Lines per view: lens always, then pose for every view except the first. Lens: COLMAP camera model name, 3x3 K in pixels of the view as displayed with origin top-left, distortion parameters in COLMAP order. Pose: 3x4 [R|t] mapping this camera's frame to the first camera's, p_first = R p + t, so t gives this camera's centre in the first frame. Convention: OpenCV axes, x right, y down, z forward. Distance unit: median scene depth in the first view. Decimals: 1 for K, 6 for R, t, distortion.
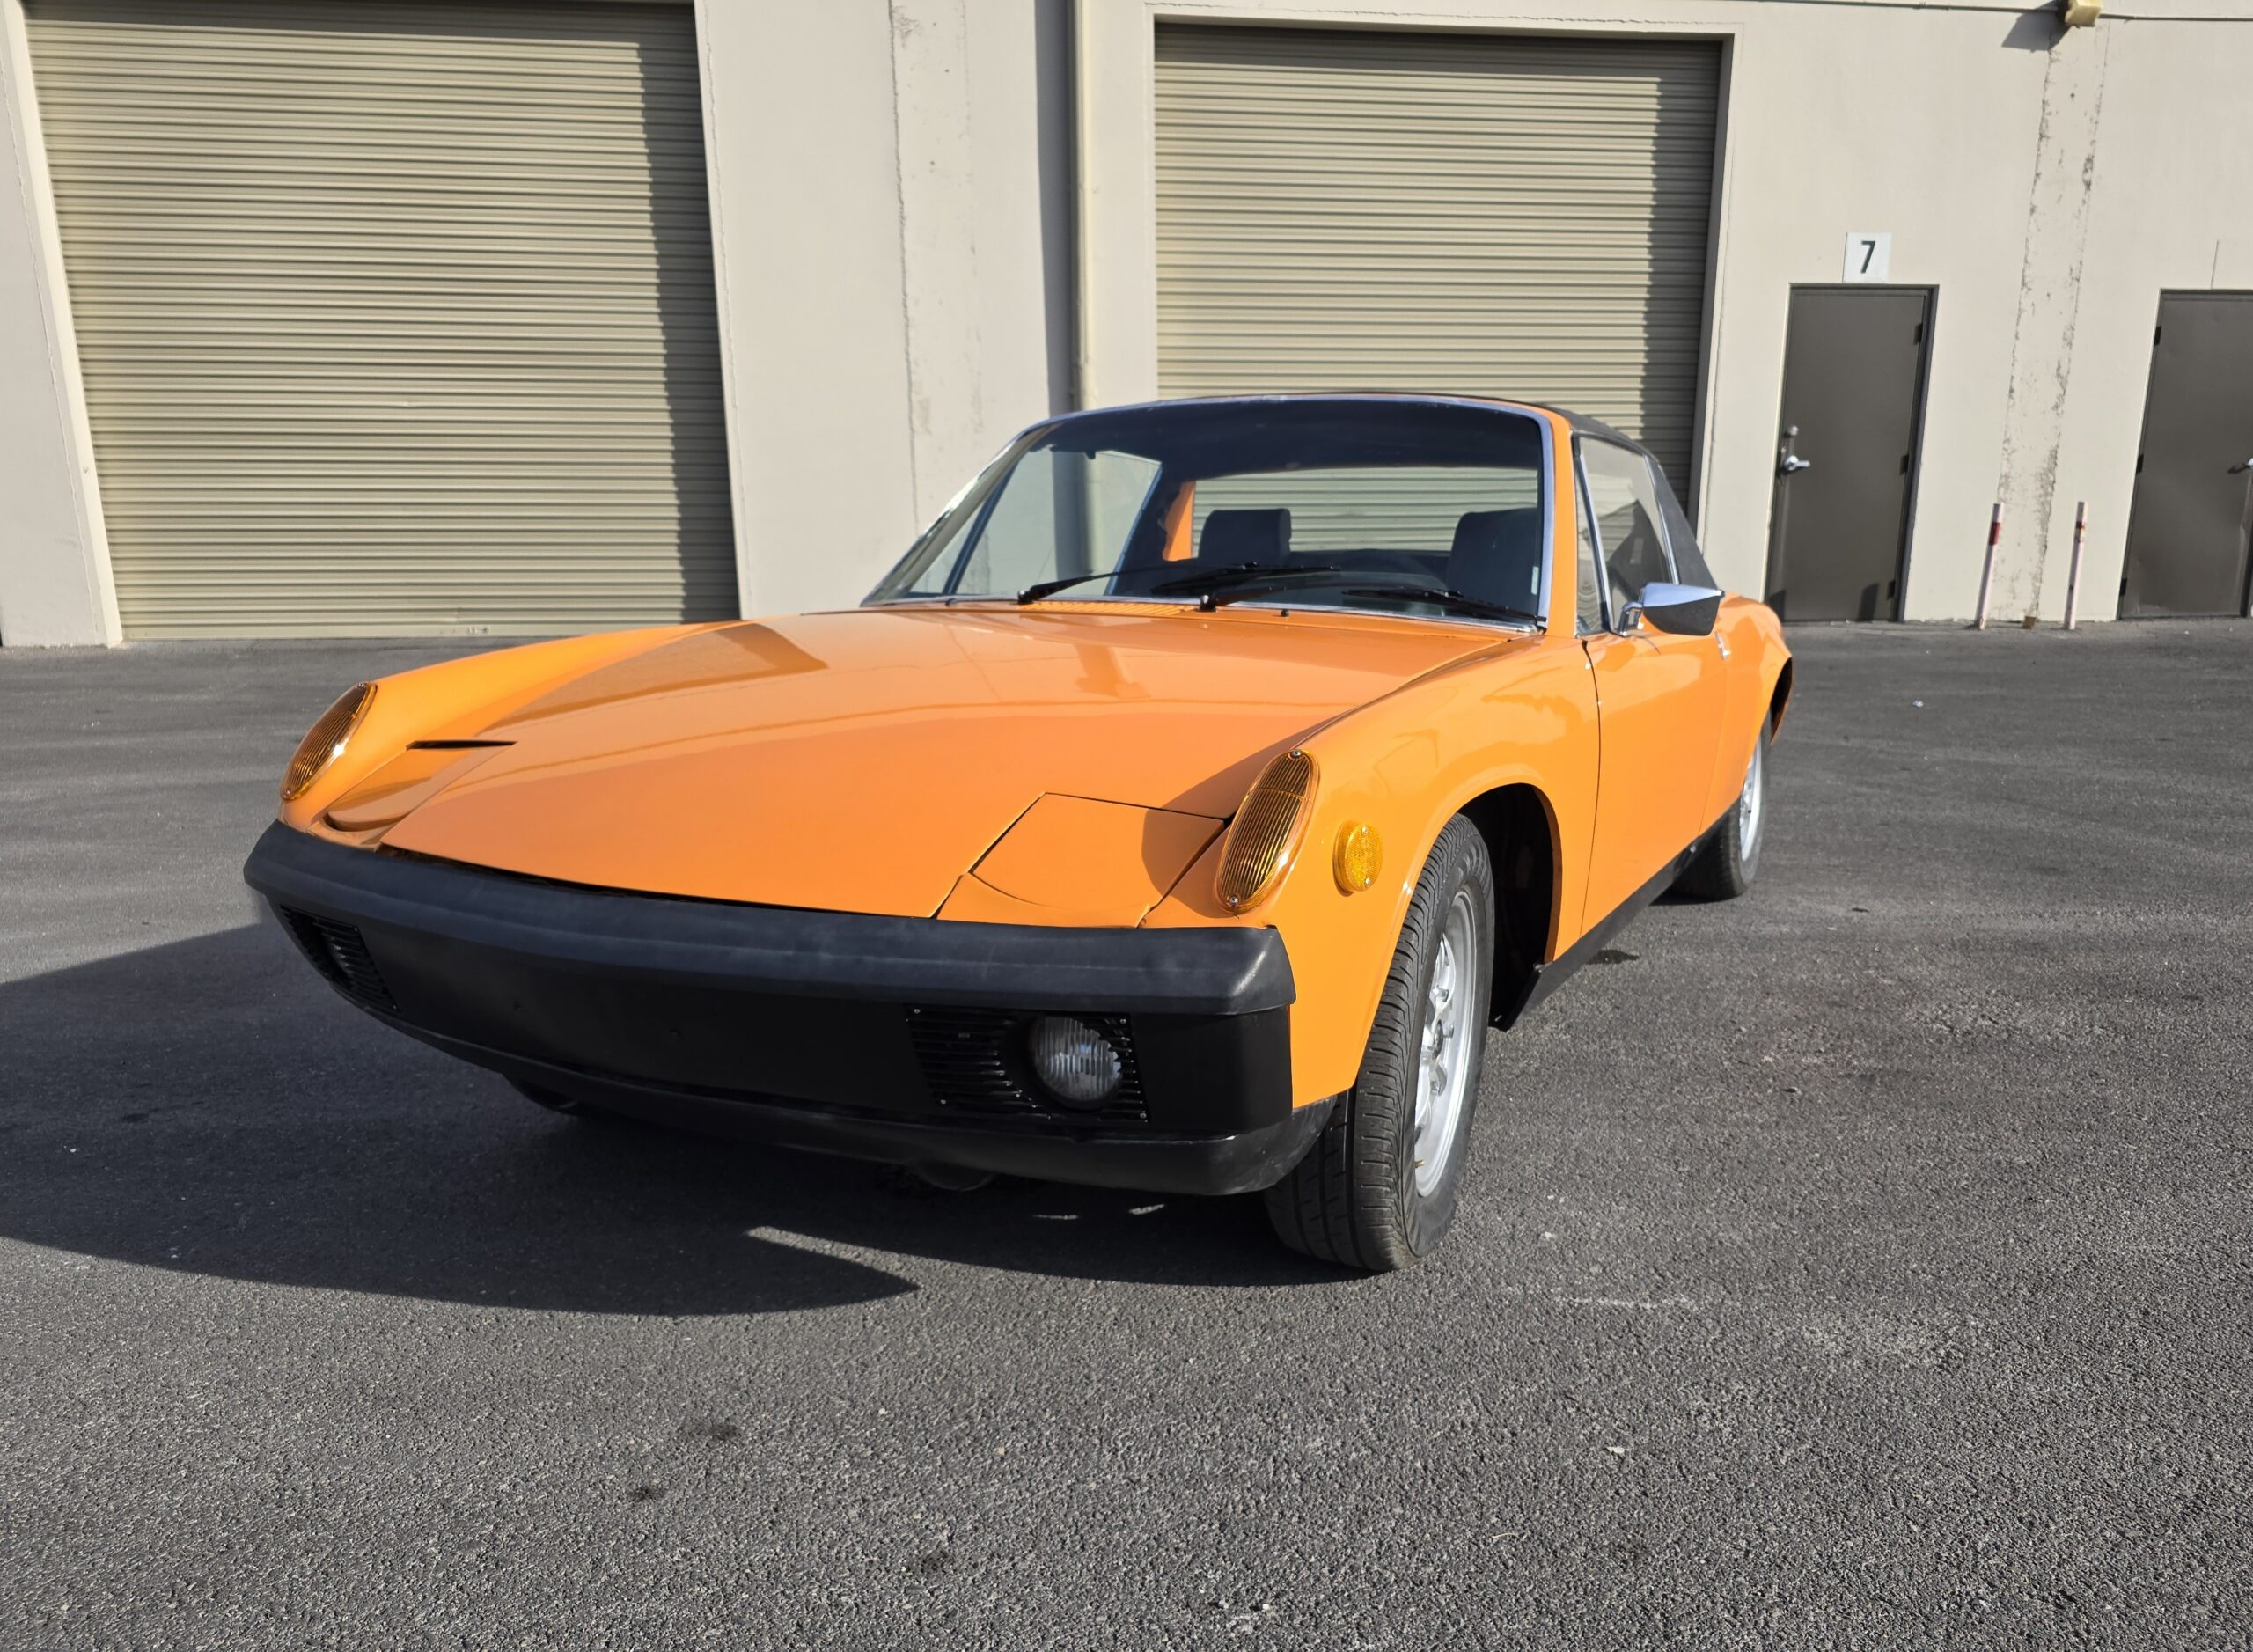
lens RADIAL K [[1566.2, 0, 1126.5], [0, 1566.2, 826.0], [0, 0, 1]] dist [0.038784, -0.039082]
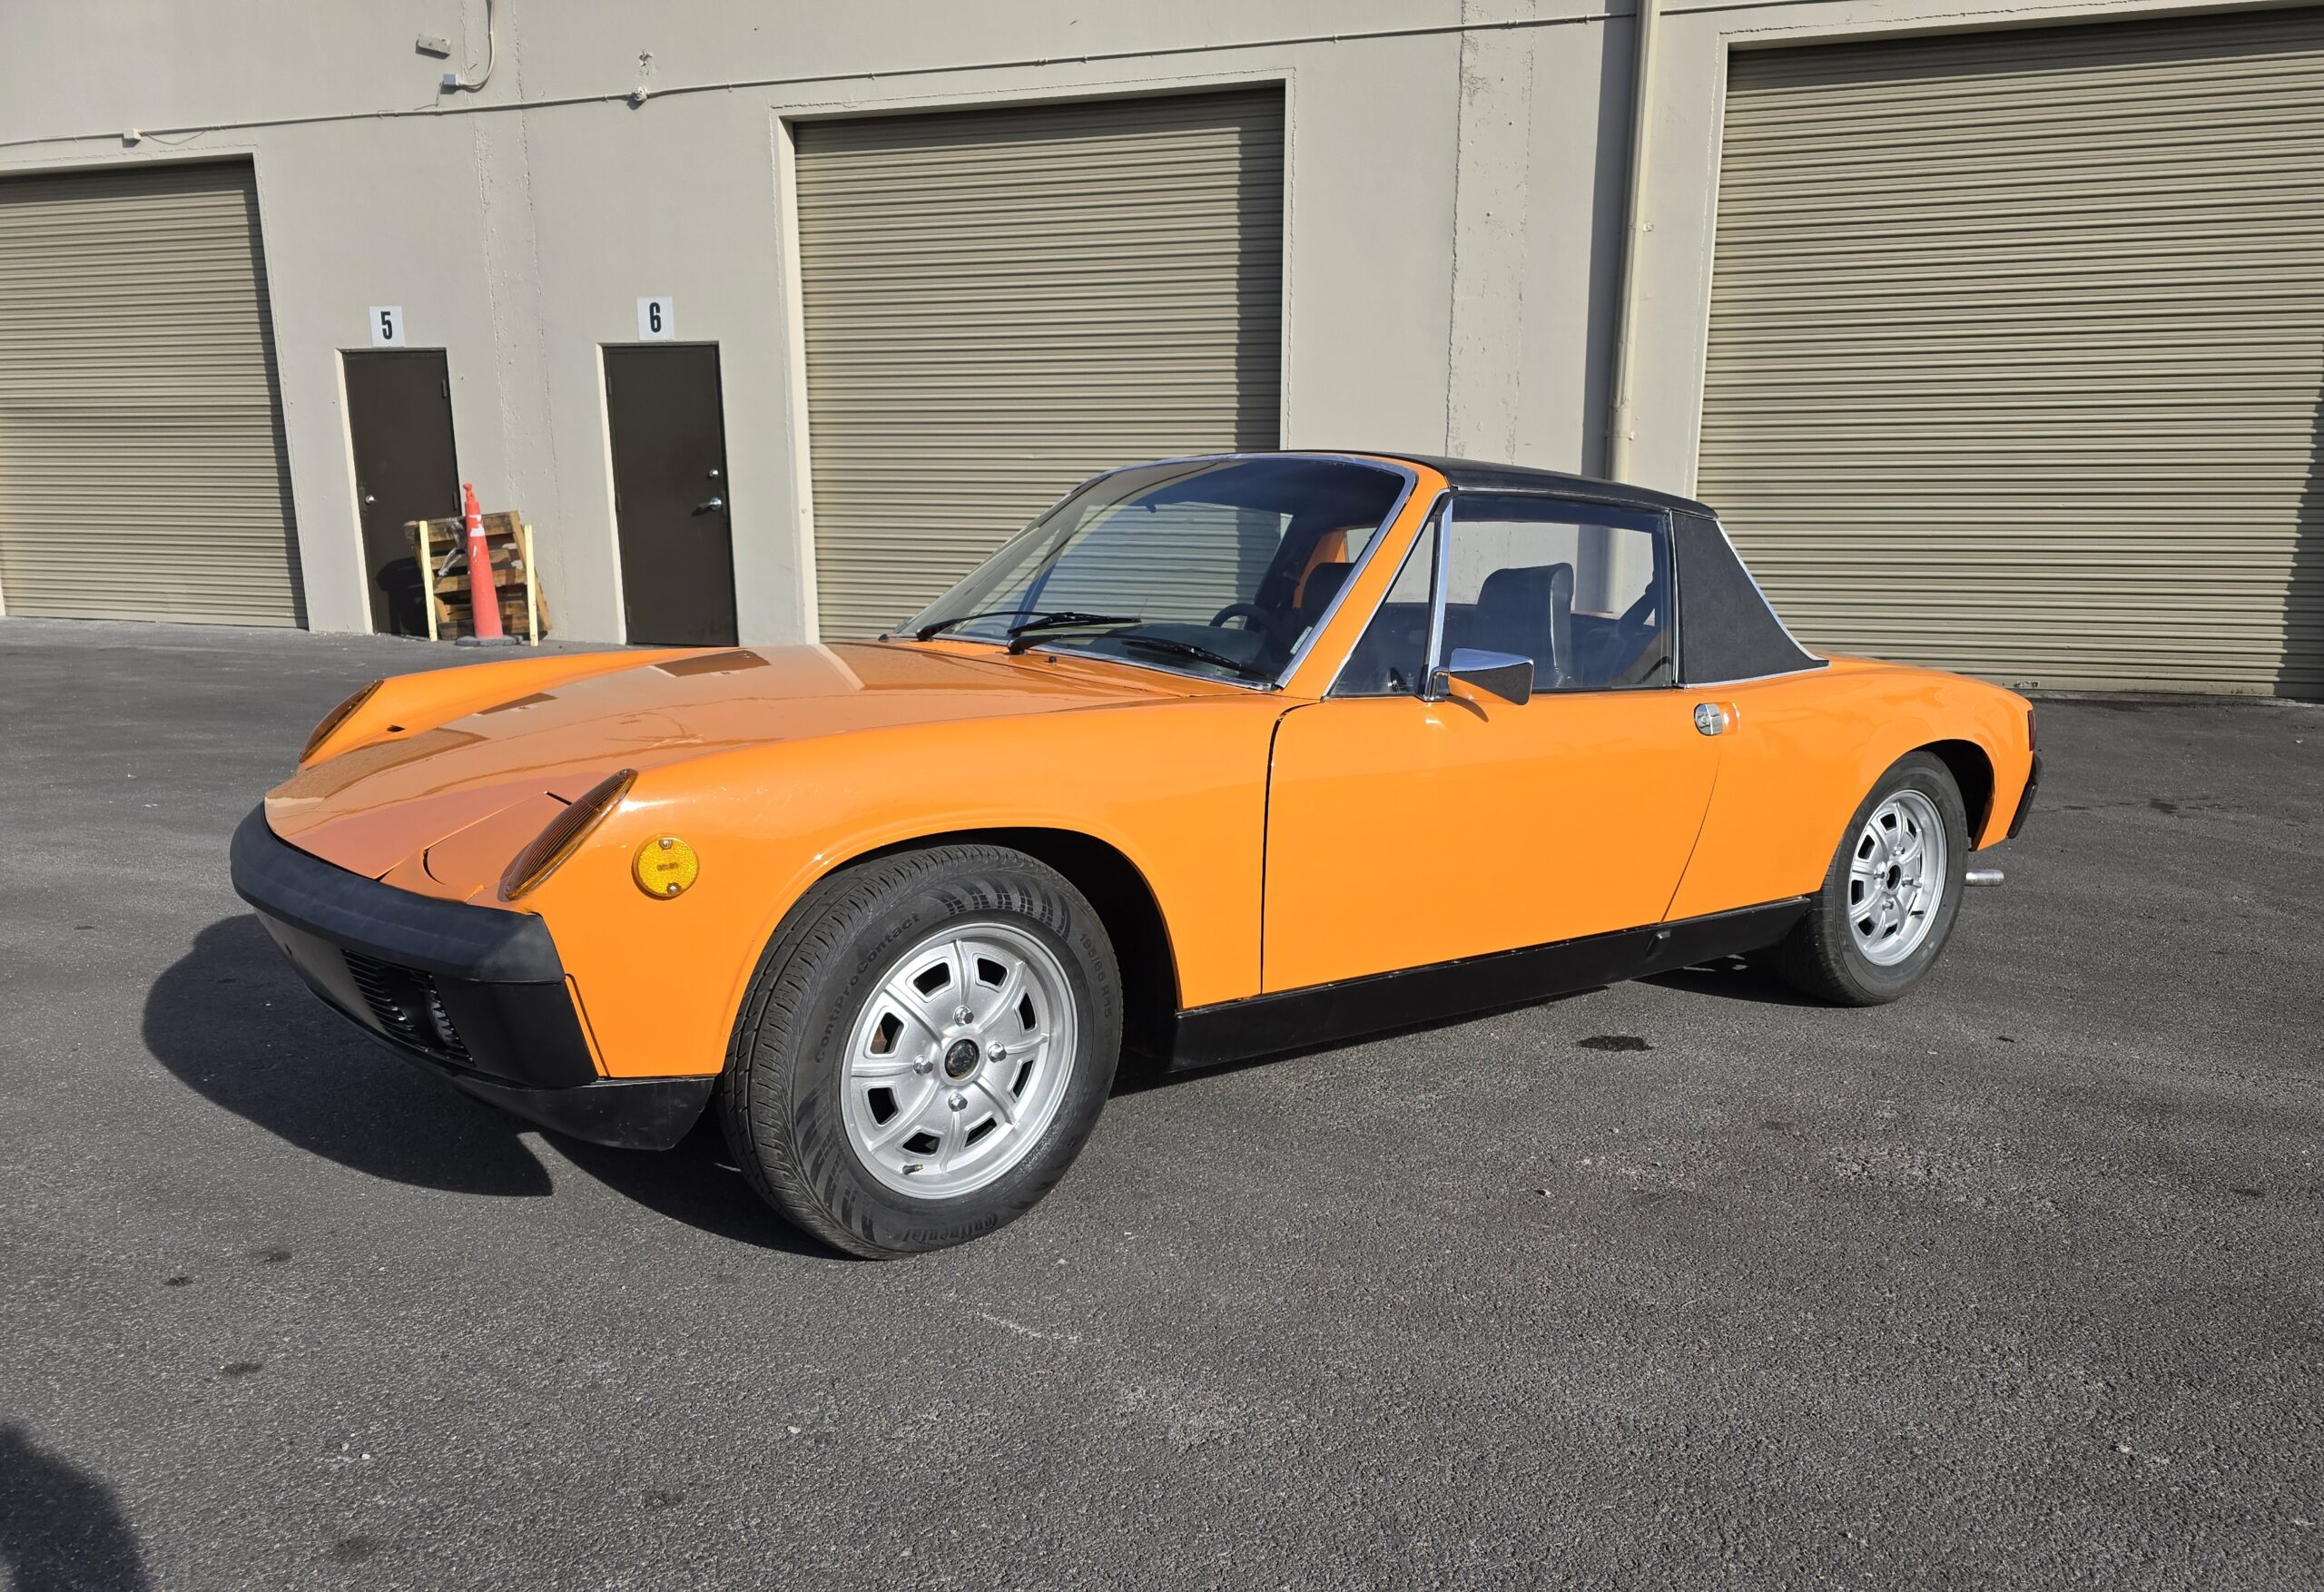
lens RADIAL K [[1556.7, 0, 1162.0], [0, 1556.7, 796.0], [0, 0, 1]] dist [0.046459, -0.045689]
pose [[0.907032, 0.081428, -0.413112, 0.436122], [-0.099630, 0.994766, -0.022670, -0.012911], [0.409104, 0.061721, 0.910398, 0.056626]]
